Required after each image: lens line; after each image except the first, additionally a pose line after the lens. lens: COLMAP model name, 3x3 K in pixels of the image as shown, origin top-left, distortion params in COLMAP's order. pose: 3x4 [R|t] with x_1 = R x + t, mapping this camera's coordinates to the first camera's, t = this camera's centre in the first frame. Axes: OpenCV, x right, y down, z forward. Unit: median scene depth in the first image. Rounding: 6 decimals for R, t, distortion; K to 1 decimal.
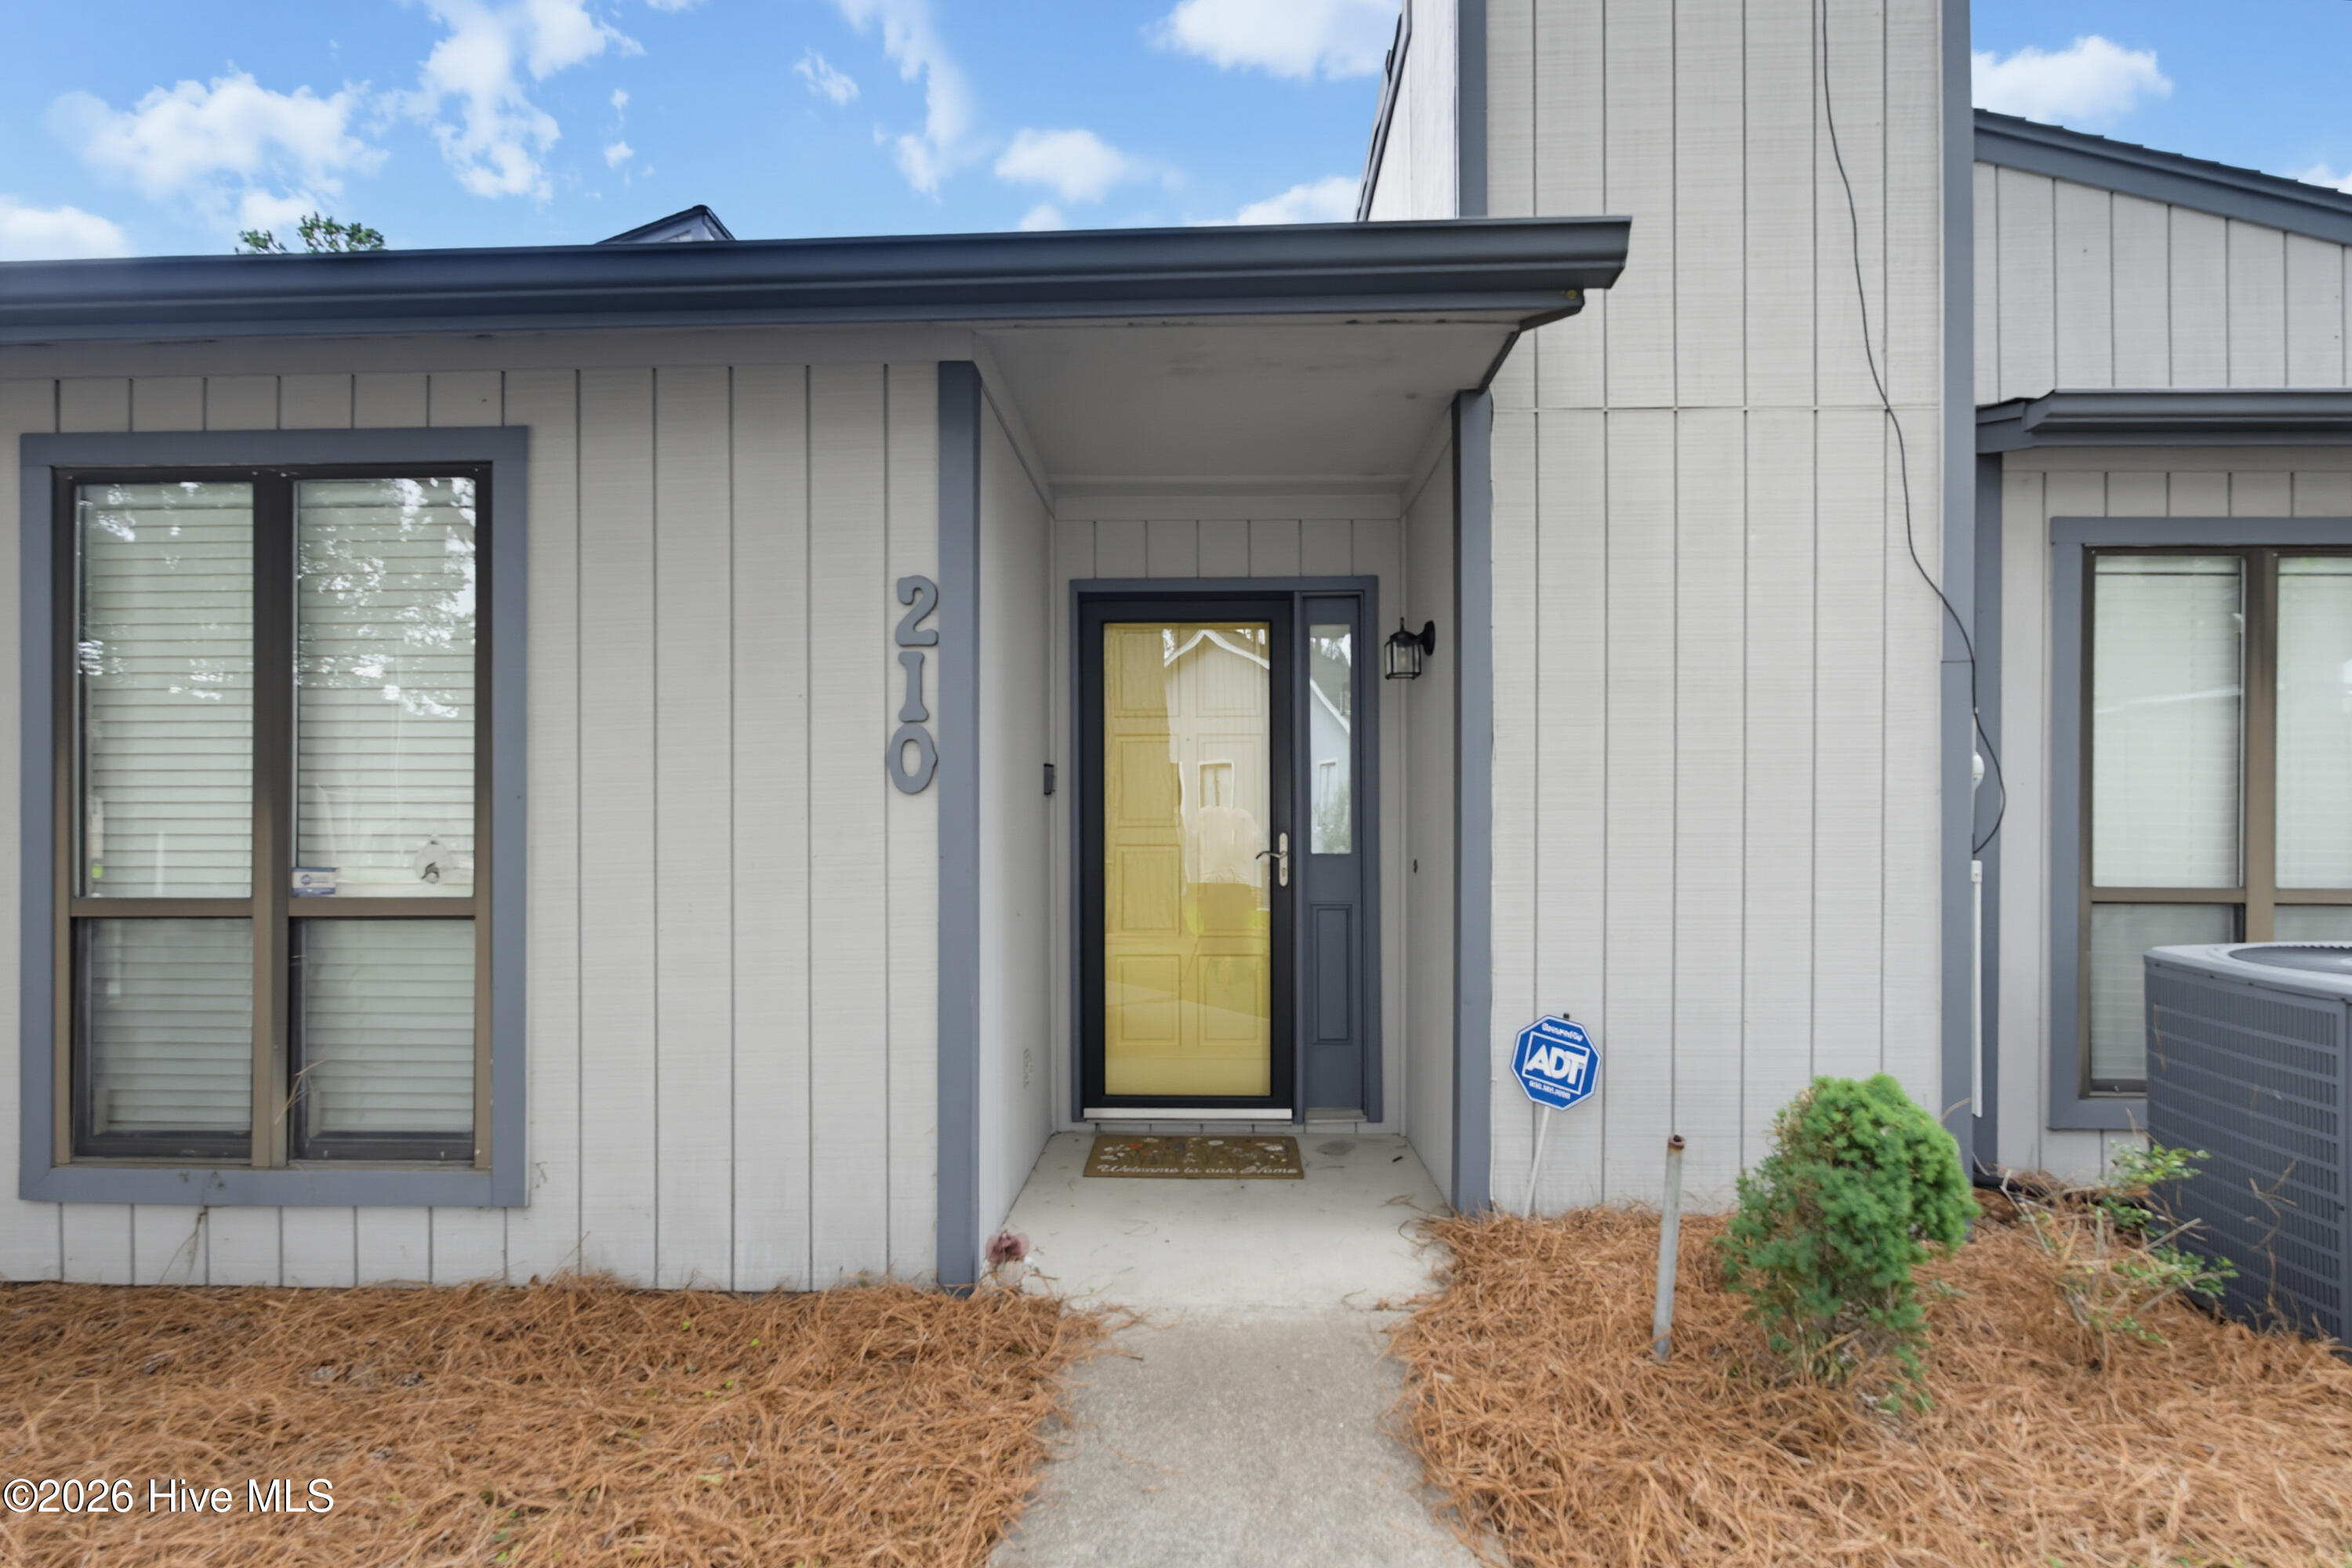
lens RADIAL K [[1074.7, 0, 1188.7], [0, 1074.7, 826.4], [0, 0, 1]] dist [-0.002191, 0.000357]
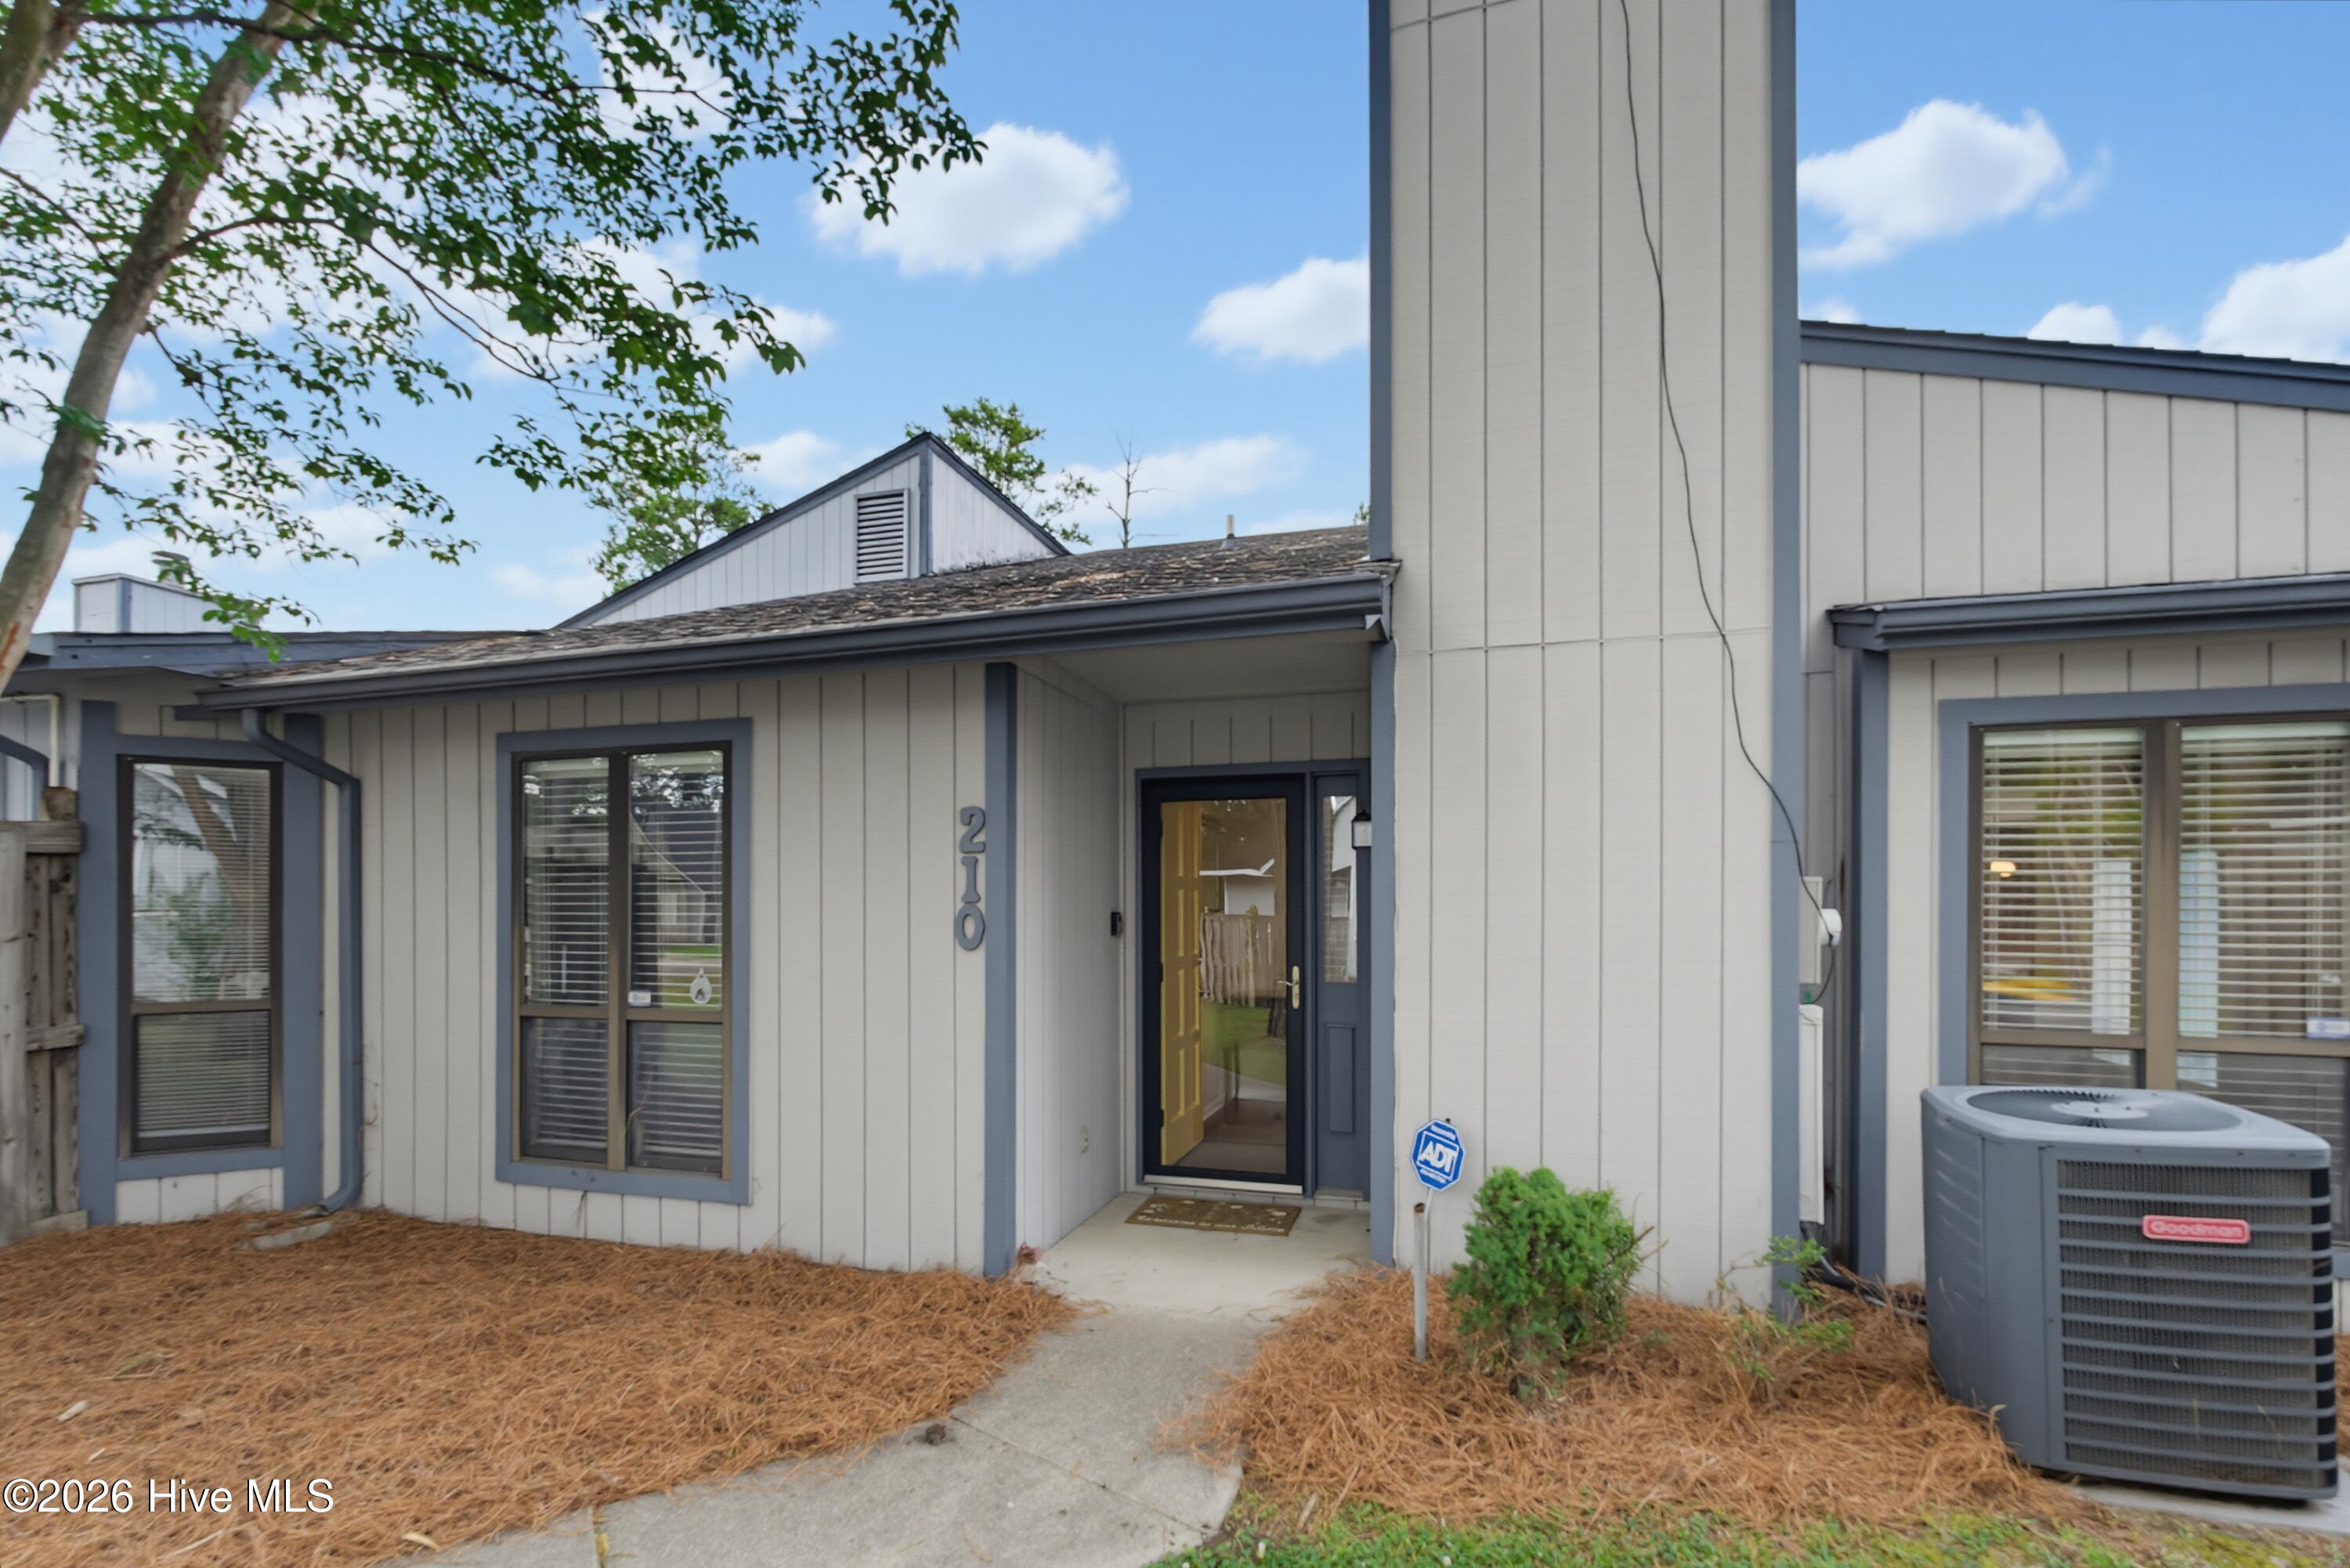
lens RADIAL K [[1083.0, 0, 1142.6], [0, 1083.0, 916.0], [0, 0, 1]] dist [0.000683, 0.000292]
pose [[0.962383, 0.000076, -0.271695, 0.413249], [-0.000168, 1.000000, -0.000315, -0.082179], [0.271695, 0.000349, 0.962383, -0.424889]]
